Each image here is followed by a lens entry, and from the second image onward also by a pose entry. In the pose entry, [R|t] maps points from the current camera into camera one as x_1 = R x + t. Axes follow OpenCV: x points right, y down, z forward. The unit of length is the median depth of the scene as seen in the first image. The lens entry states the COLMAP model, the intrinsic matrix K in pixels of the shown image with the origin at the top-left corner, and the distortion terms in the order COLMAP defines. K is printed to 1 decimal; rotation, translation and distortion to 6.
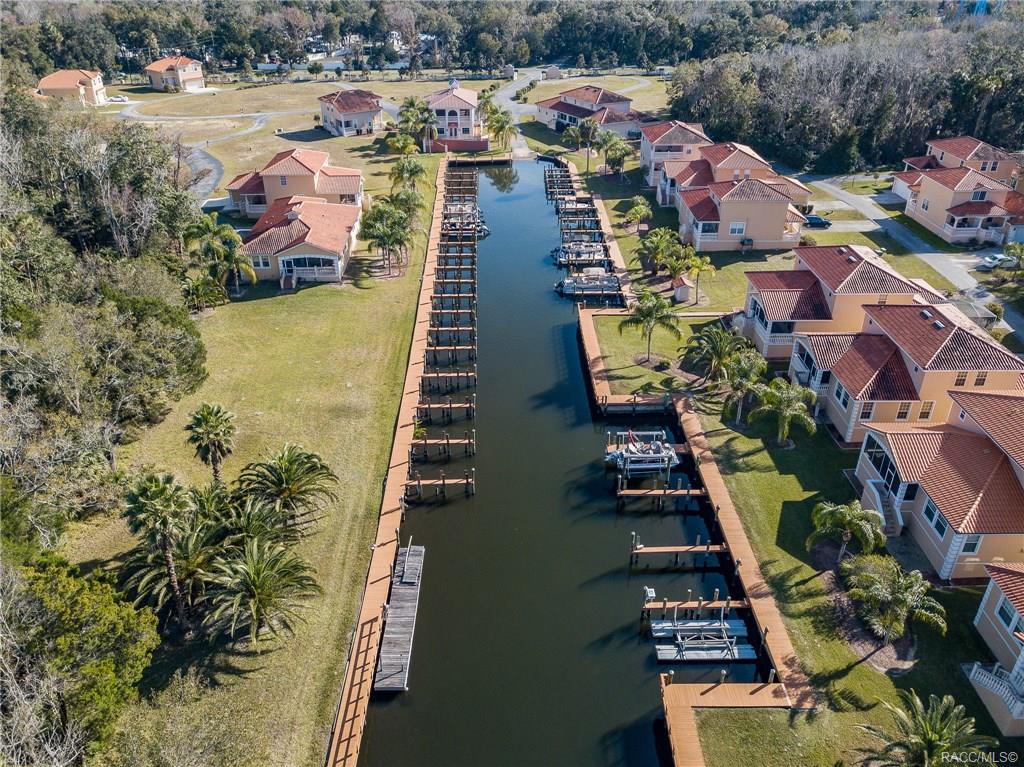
lens RADIAL K [[797.0, 0, 512.0], [0, 797.0, 383.5], [0, 0, 1]] dist [0.008868, -0.015341]
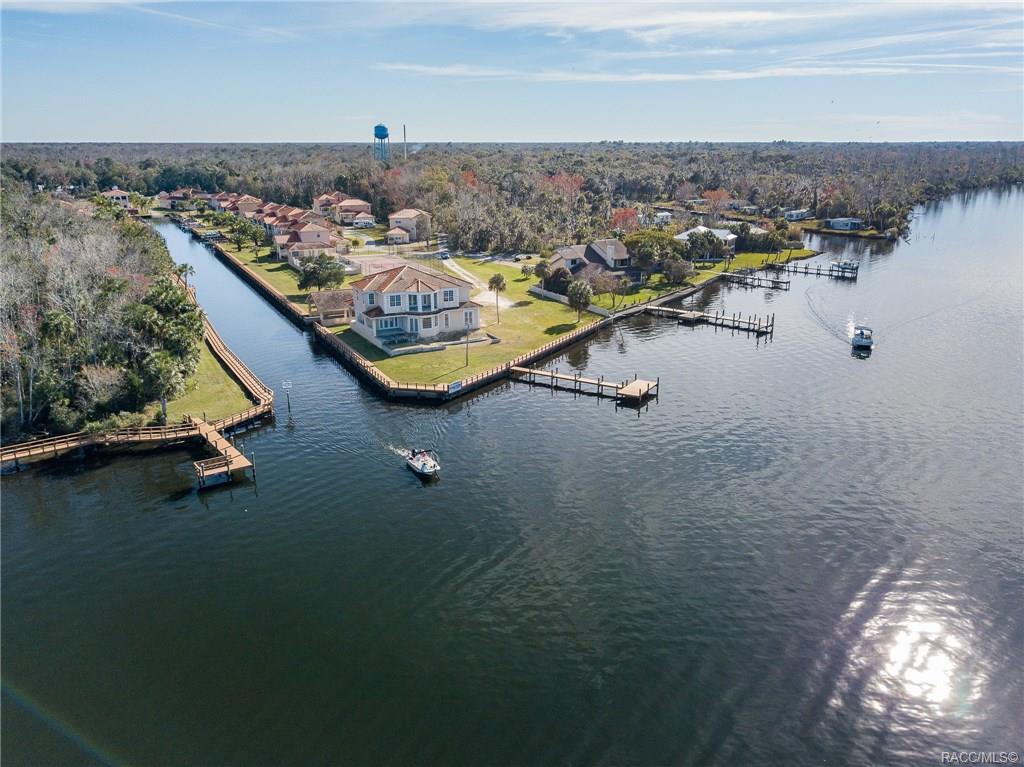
lens RADIAL K [[797.0, 0, 512.0], [0, 797.0, 383.5], [0, 0, 1]] dist [0.008868, -0.015341]
pose [[0.889336, -0.120721, 0.441030, -0.085563], [0.212813, 0.962966, -0.165549, 0.441255], [-0.404712, 0.241086, 0.882092, -0.728548]]
